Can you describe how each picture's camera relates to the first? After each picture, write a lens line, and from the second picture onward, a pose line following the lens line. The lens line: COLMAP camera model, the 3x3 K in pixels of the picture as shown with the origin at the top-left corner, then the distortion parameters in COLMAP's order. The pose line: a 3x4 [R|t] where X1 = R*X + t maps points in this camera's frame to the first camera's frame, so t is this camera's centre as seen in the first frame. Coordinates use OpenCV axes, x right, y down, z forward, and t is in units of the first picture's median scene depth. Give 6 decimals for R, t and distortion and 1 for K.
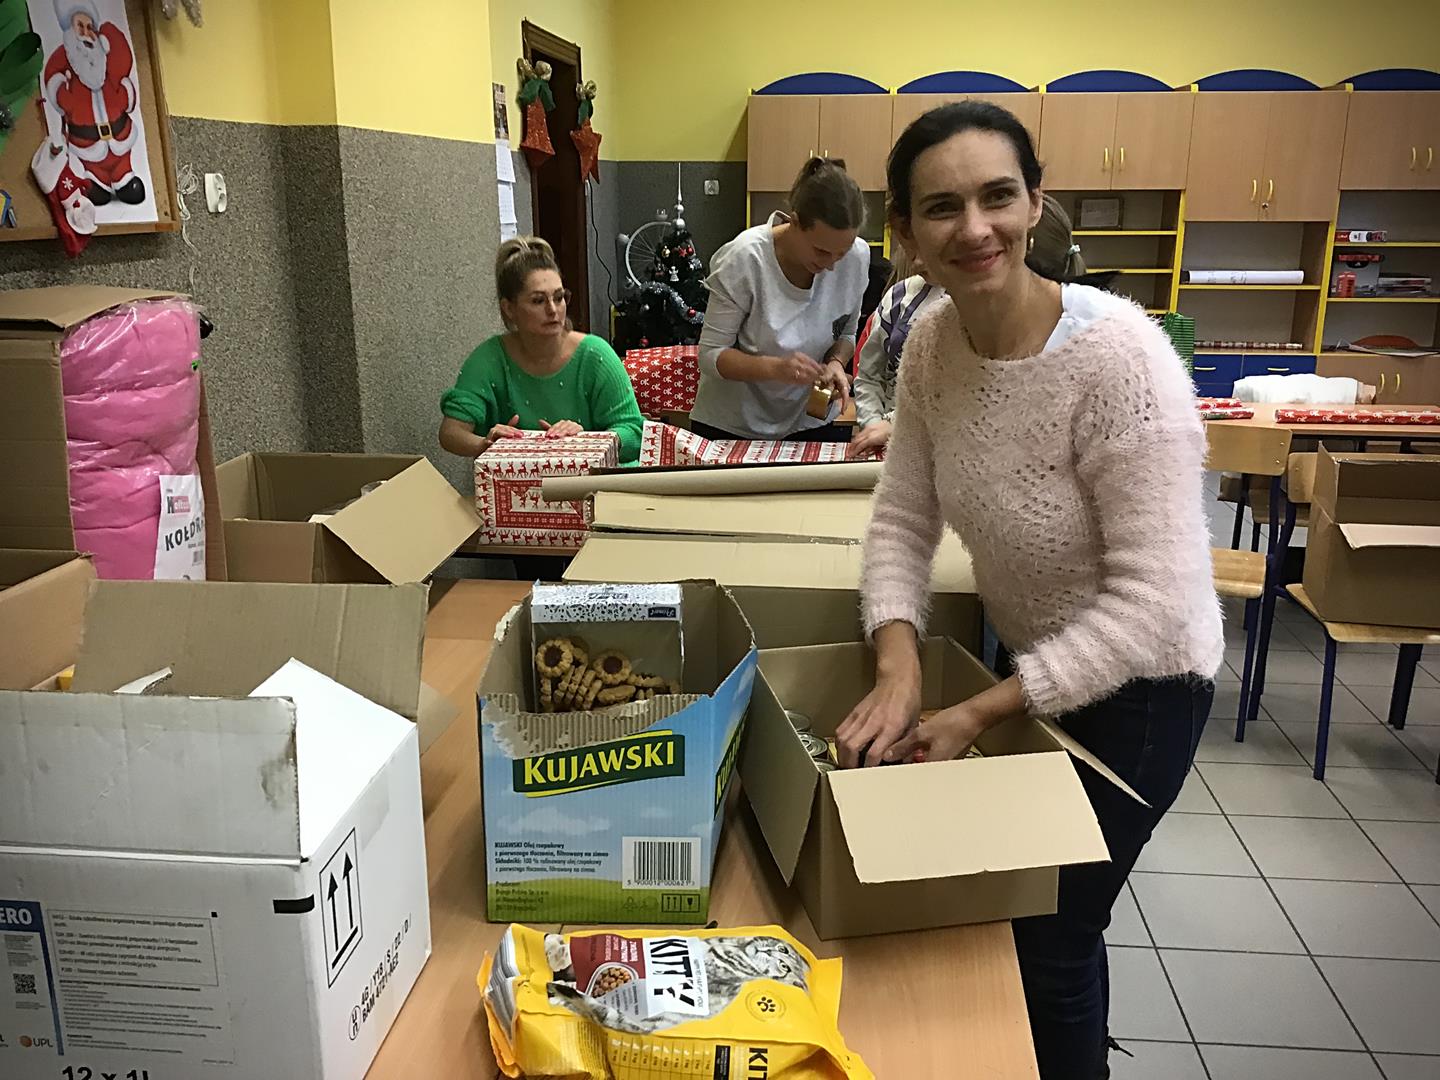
lens RADIAL K [[1287.8, 0, 723.0], [0, 1287.8, 537.7], [0, 0, 1]] dist [0.098985, -0.163299]
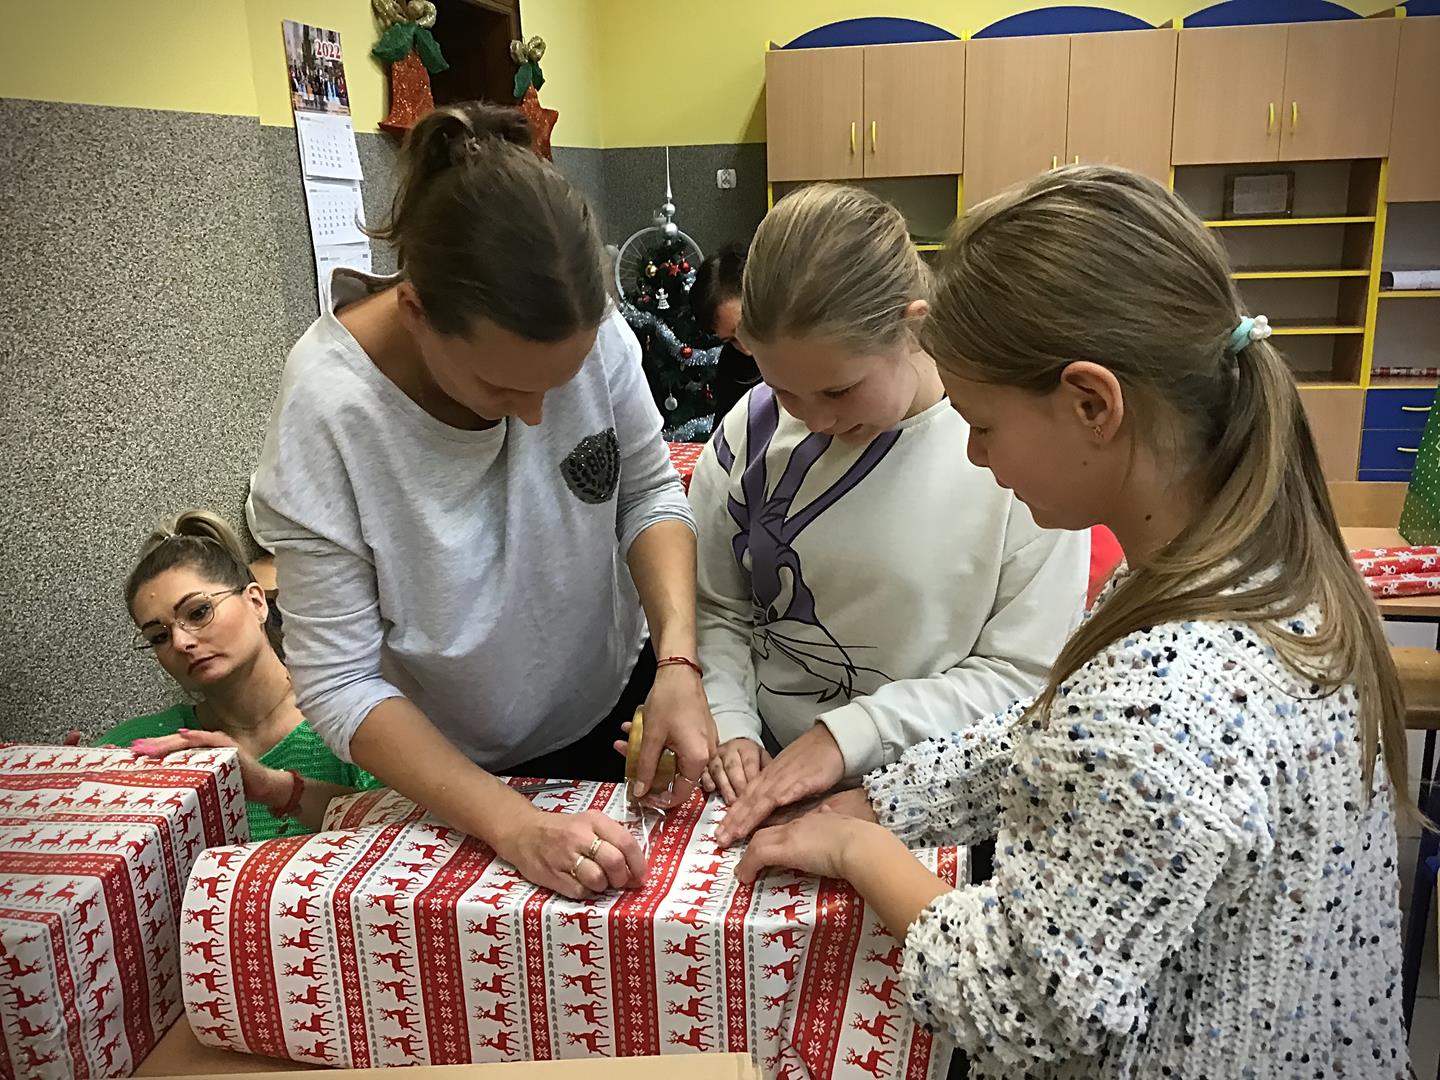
lens RADIAL K [[1287.8, 0, 714.8], [0, 1287.8, 536.3], [0, 0, 1]] dist [0.098985, -0.163299]
pose [[0.996225, -0.012787, -0.085866, 0.110783], [0.013065, 0.999911, 0.002671, -0.150886], [0.085824, -0.003783, 0.996303, 0.580103]]
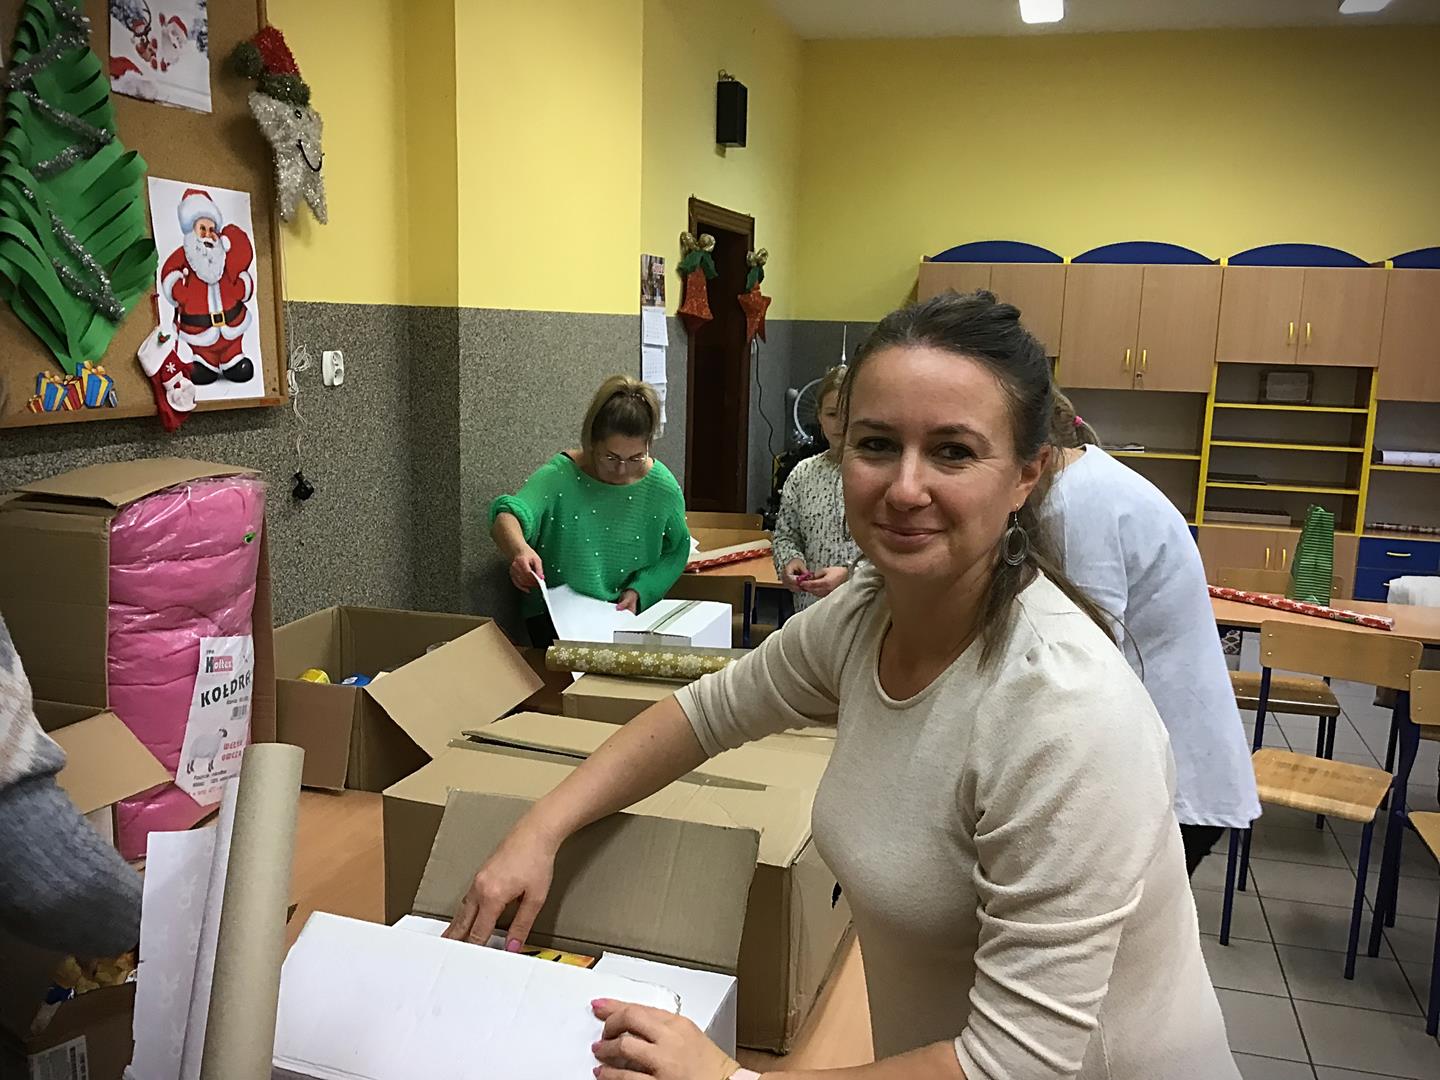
lens RADIAL K [[1287.8, 0, 720.2], [0, 1287.8, 529.1], [0, 0, 1]] dist [0.098985, -0.163299]
pose [[0.984101, 0.055883, -0.168592, 0.105983], [-0.073790, 0.992055, -0.101889, -0.036052], [0.161558, 0.112709, 0.980406, -0.003955]]
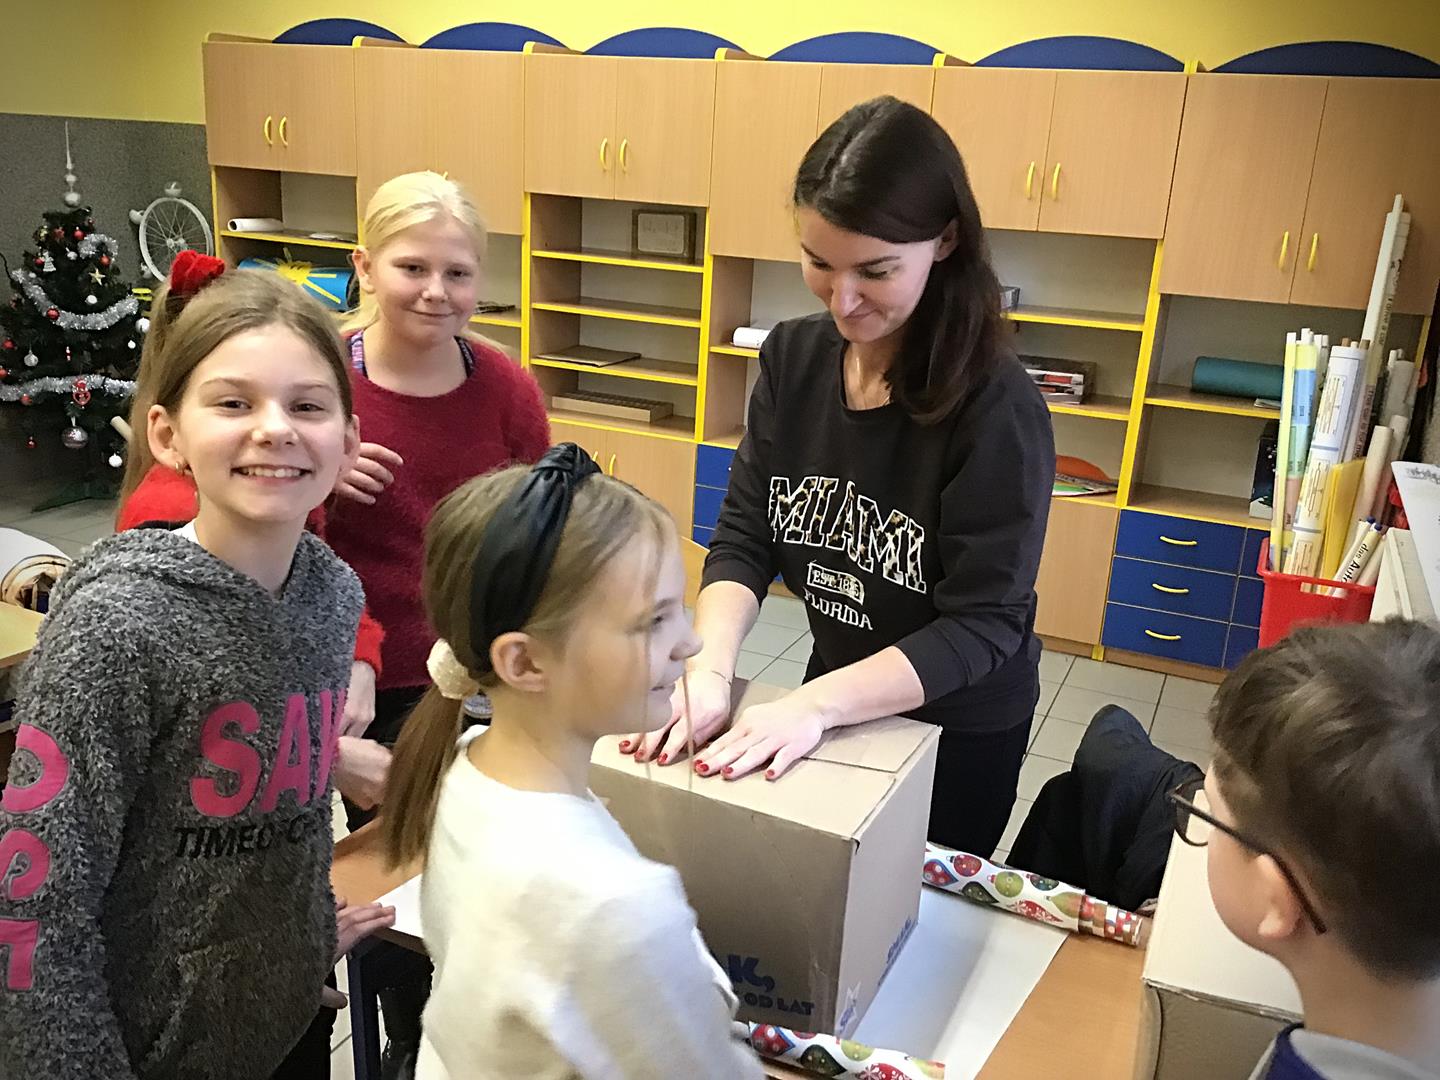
lens RADIAL K [[1287.8, 0, 735.6], [0, 1287.8, 545.0], [0, 0, 1]] dist [0.098985, -0.163299]
pose [[0.947543, 0.144531, -0.285084, 1.275321], [-0.143992, 0.989312, 0.022969, -0.238867], [0.285357, 0.019286, 0.958227, 0.778833]]
